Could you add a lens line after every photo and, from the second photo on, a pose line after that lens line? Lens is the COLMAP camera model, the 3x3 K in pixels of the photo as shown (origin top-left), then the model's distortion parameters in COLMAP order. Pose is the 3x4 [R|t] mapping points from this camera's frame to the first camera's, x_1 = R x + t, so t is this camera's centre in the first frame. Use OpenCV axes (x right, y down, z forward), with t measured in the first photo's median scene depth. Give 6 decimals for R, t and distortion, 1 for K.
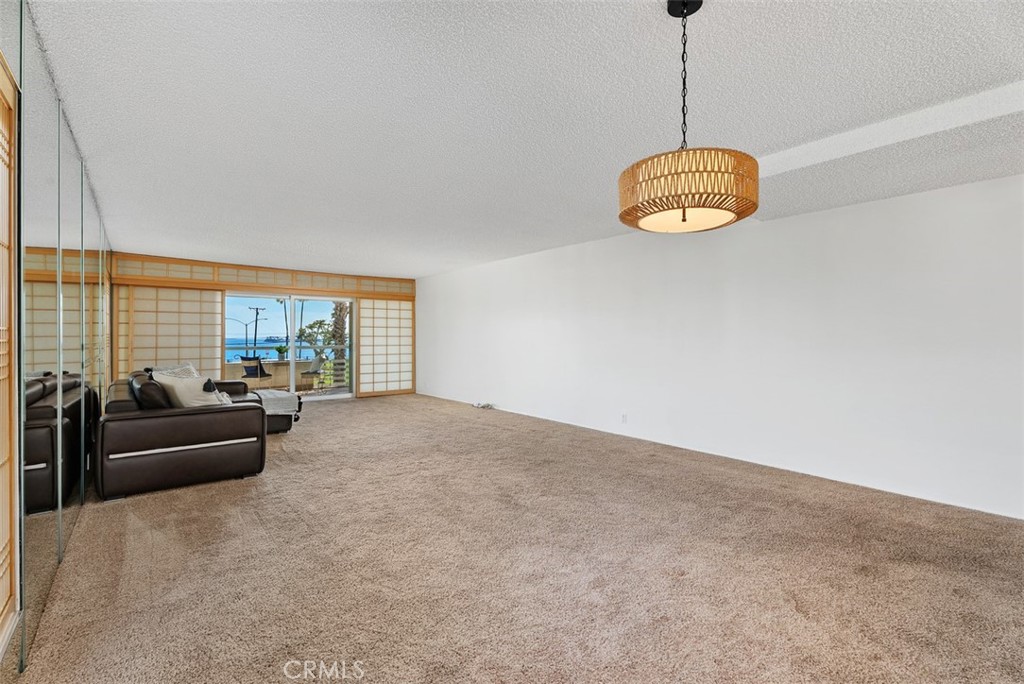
lens RADIAL K [[474.4, 0, 507.0], [0, 474.4, 336.5], [0, 0, 1]] dist [0.021811, 0.000651]
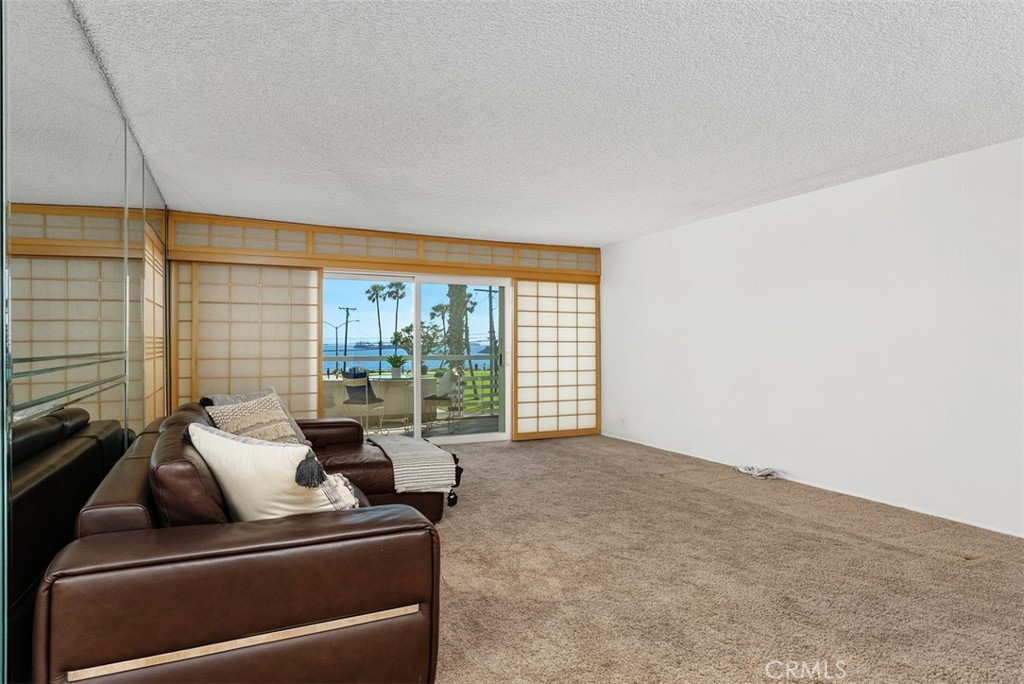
lens RADIAL K [[576.5, 0, 493.1], [0, 576.5, 343.3], [0, 0, 1]] dist [0.002969, 0.000486]
pose [[0.974158, 0.001388, -0.225862, -0.169884], [-0.000936, 0.999997, 0.002108, 0.000405], [0.225864, -0.001842, 0.974157, 0.263930]]
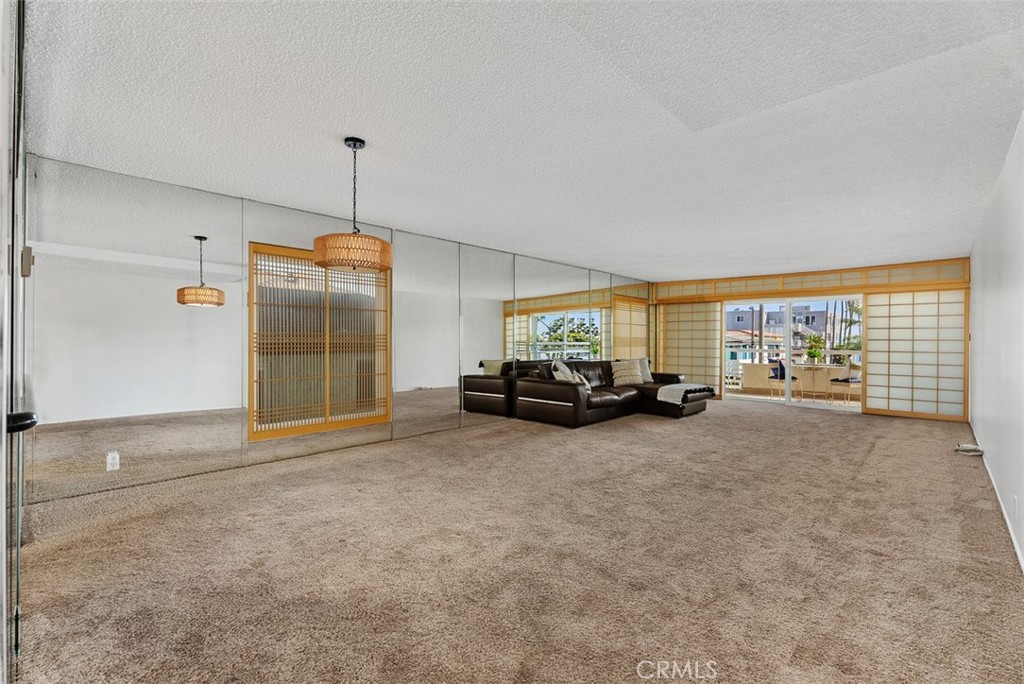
lens RADIAL K [[474.4, 0, 504.3], [0, 474.4, 339.9], [0, 0, 1]] dist [0.021811, 0.000651]
pose [[0.132566, 0.001276, -0.991173, 0.431056], [-0.004511, 0.999990, 0.000684, 0.001957], [0.991164, 0.004380, 0.132570, 0.258959]]
